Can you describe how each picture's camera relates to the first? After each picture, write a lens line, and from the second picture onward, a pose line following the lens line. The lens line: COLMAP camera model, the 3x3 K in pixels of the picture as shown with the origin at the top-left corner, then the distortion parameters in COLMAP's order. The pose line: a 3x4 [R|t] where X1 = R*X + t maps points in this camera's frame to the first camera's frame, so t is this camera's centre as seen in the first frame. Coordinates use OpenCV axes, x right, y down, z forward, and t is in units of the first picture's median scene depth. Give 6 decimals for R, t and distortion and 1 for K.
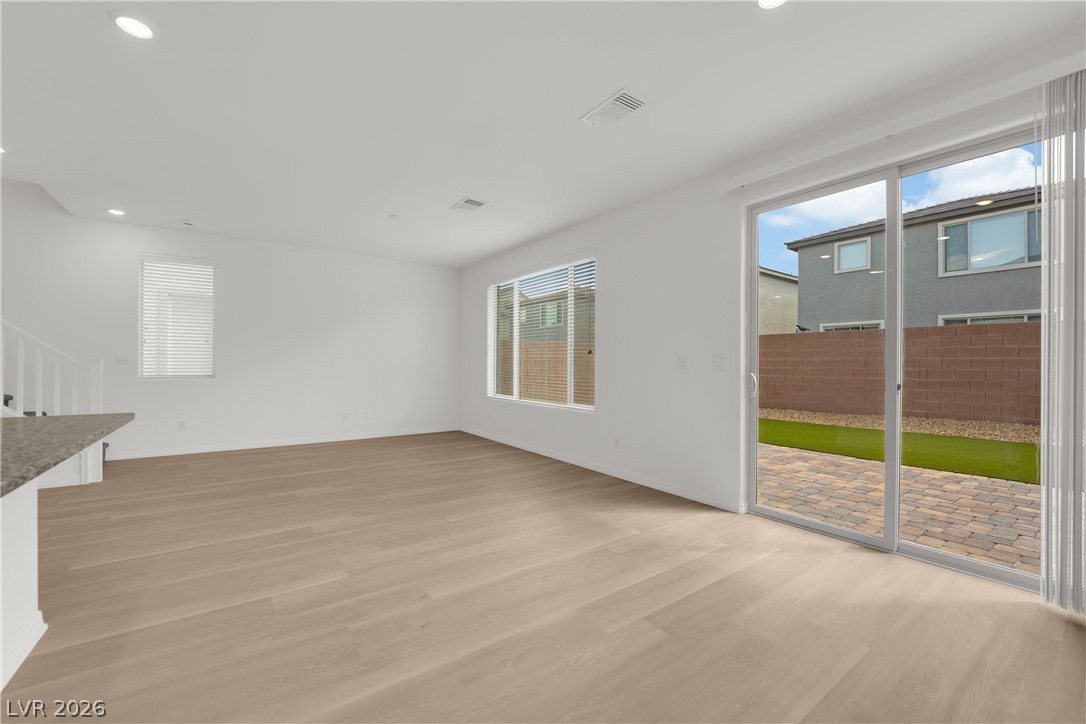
lens RADIAL K [[437.4, 0, 538.2], [0, 437.4, 364.6], [0, 0, 1]] dist [-0.010074, -0.002642]
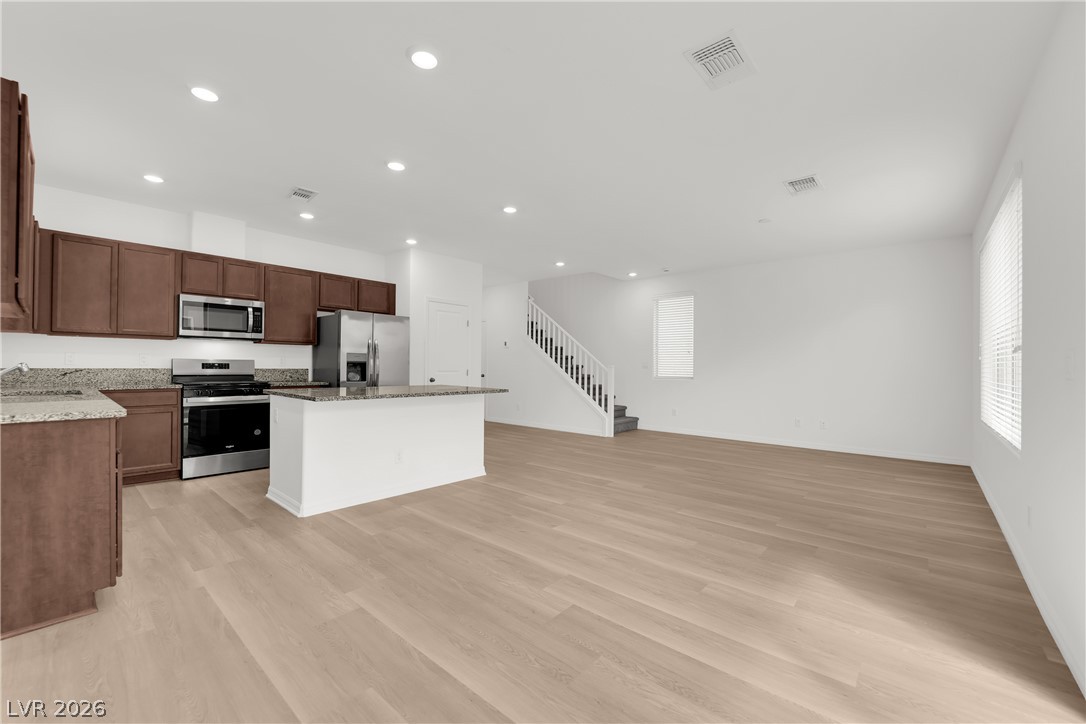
lens RADIAL K [[437.4, 0, 537.8], [0, 437.4, 364.1], [0, 0, 1]] dist [-0.010074, -0.002642]
pose [[0.228364, -0.008333, -0.973540, 0.782121], [-0.009512, 0.999897, -0.010790, 0.005363], [0.973529, 0.011724, 0.228261, 0.412662]]
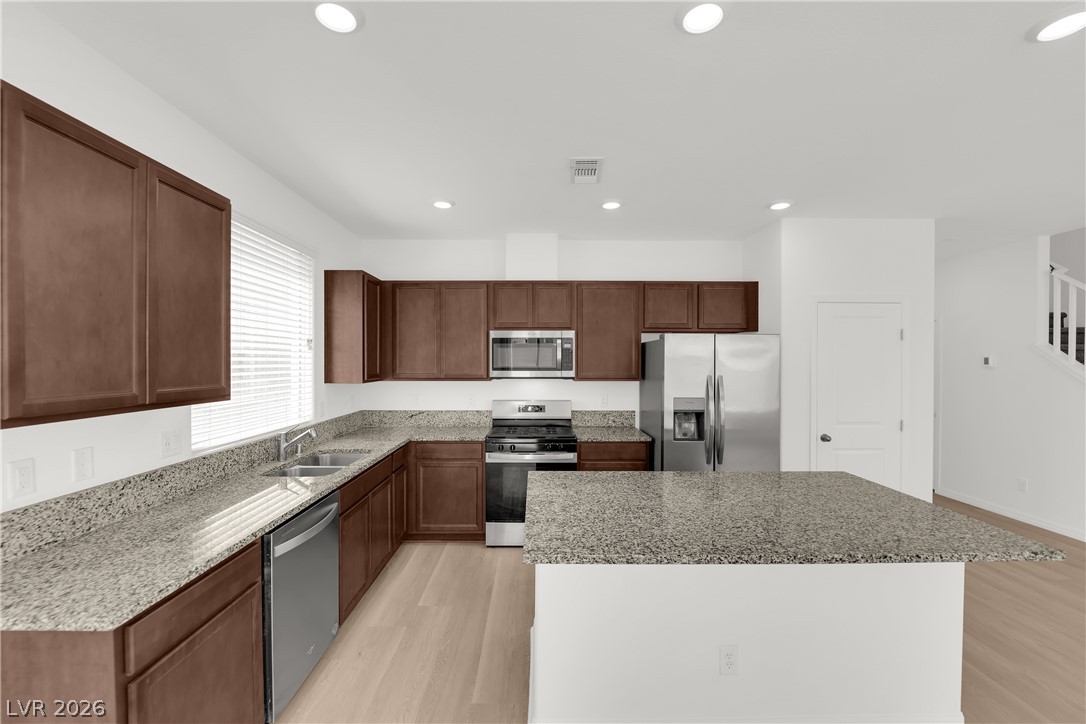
lens RADIAL K [[437.4, 0, 538.9], [0, 437.4, 364.4], [0, 0, 1]] dist [-0.010074, -0.002642]
pose [[-0.570804, -0.002274, -0.821083, 0.113403], [-0.007062, 0.999973, 0.002141, -0.129687], [0.821056, 0.007020, -0.570805, 0.433493]]
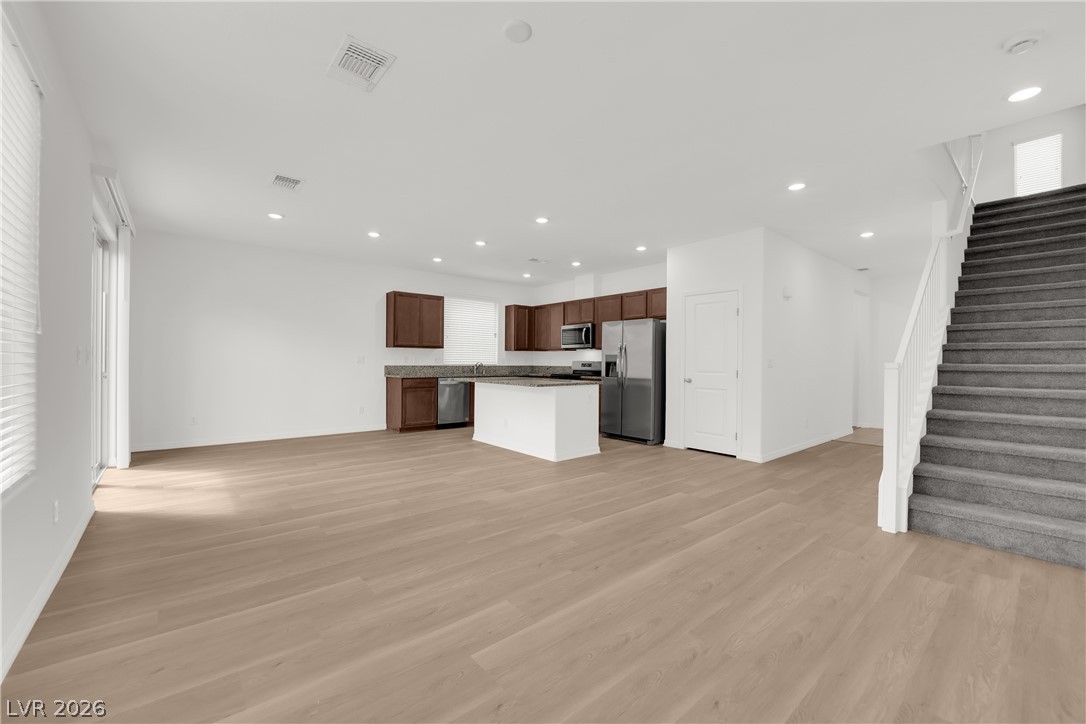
lens RADIAL K [[437.4, 0, 538.3], [0, 437.4, 363.5], [0, 0, 1]] dist [-0.010074, -0.002642]
pose [[-0.996580, -0.014552, -0.081341, -0.475640], [-0.014830, 0.999886, 0.002813, -0.005541], [0.081291, 0.004009, -0.996682, 2.174782]]
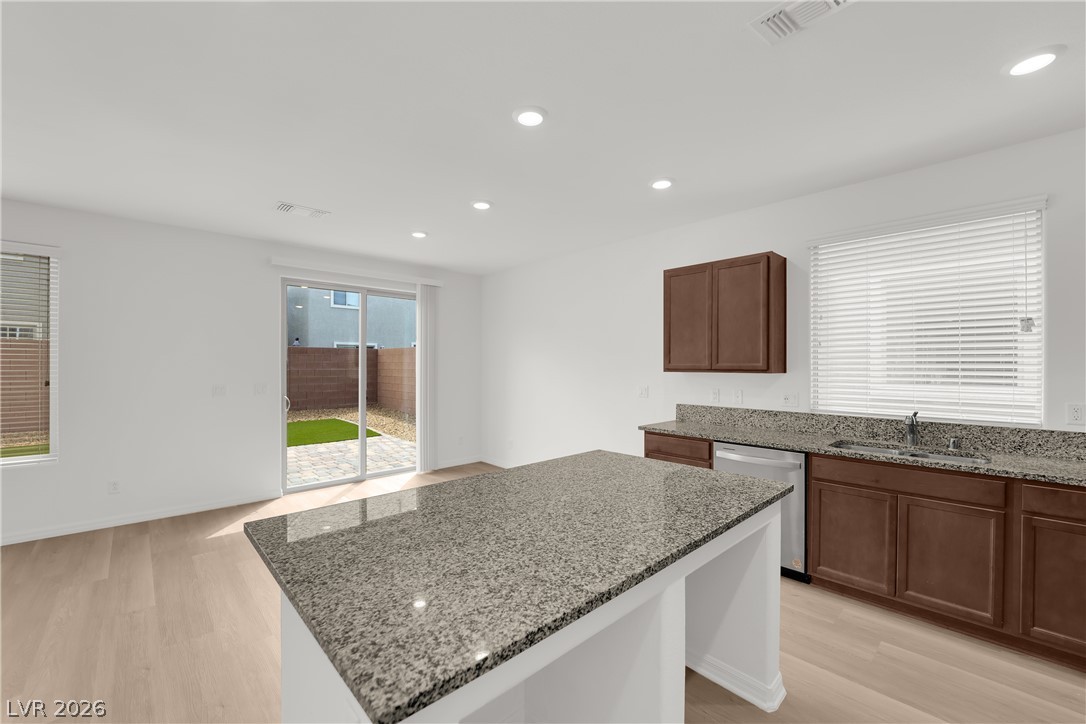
lens RADIAL K [[437.4, 0, 536.0], [0, 437.4, 363.8], [0, 0, 1]] dist [-0.010074, -0.002642]
pose [[-0.125489, -0.004678, 0.992084, -1.095524], [-0.001591, 0.999989, 0.004514, -0.100629], [-0.992094, -0.001012, -0.125495, 0.390747]]
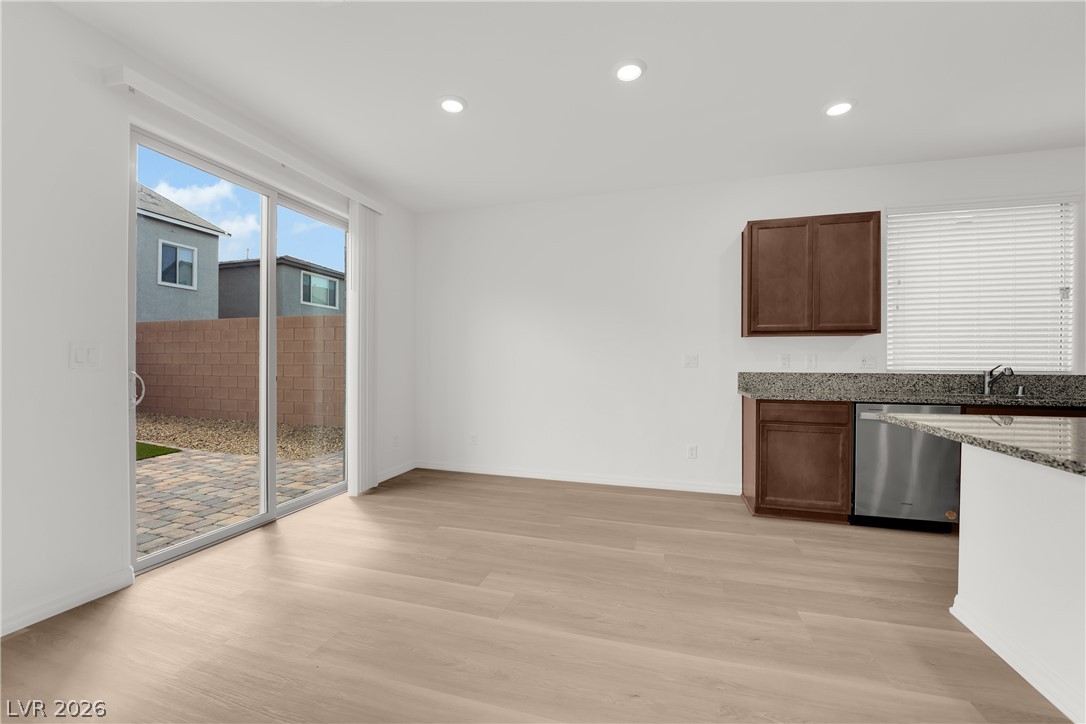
lens RADIAL K [[437.4, 0, 537.8], [0, 437.4, 364.8], [0, 0, 1]] dist [-0.010074, -0.002642]
pose [[-0.612229, -0.011238, 0.790601, -0.463066], [-0.007803, 0.999936, 0.008172, -0.002027], [-0.790642, -0.001166, -0.612278, 0.975585]]
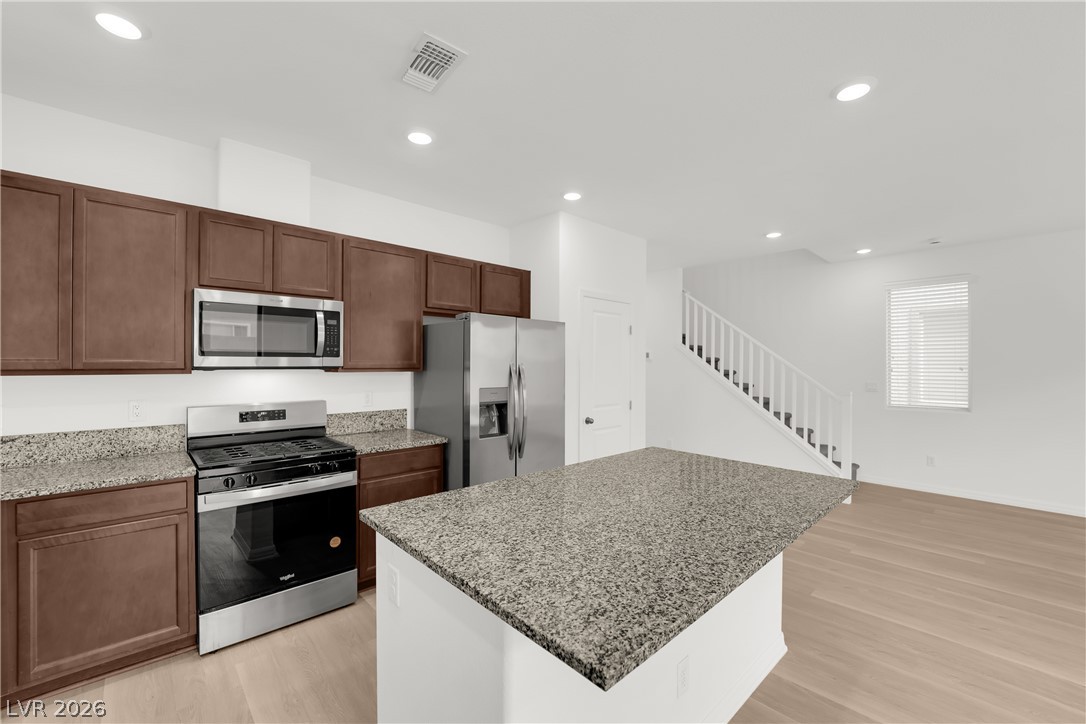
lens RADIAL K [[437.4, 0, 537.4], [0, 437.4, 364.7], [0, 0, 1]] dist [-0.010074, -0.002642]
pose [[0.127926, -0.005241, -0.991770, -0.027930], [-0.004678, 0.999972, -0.005888, -0.092341], [0.991773, 0.005393, 0.127898, 0.092059]]
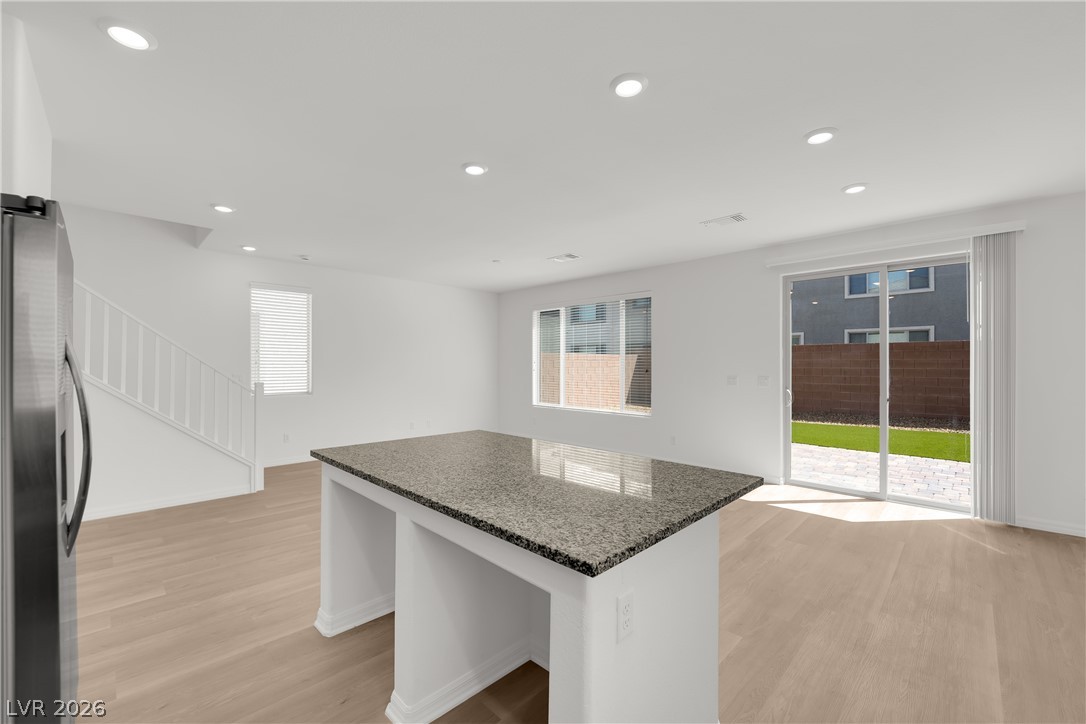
lens RADIAL K [[437.4, 0, 538.9], [0, 437.4, 363.1], [0, 0, 1]] dist [-0.010074, -0.002642]
pose [[0.985943, -0.003709, 0.167041, -0.627811], [0.004590, 0.999978, -0.004891, -0.071406], [-0.167019, 0.005589, 0.985938, -0.339698]]
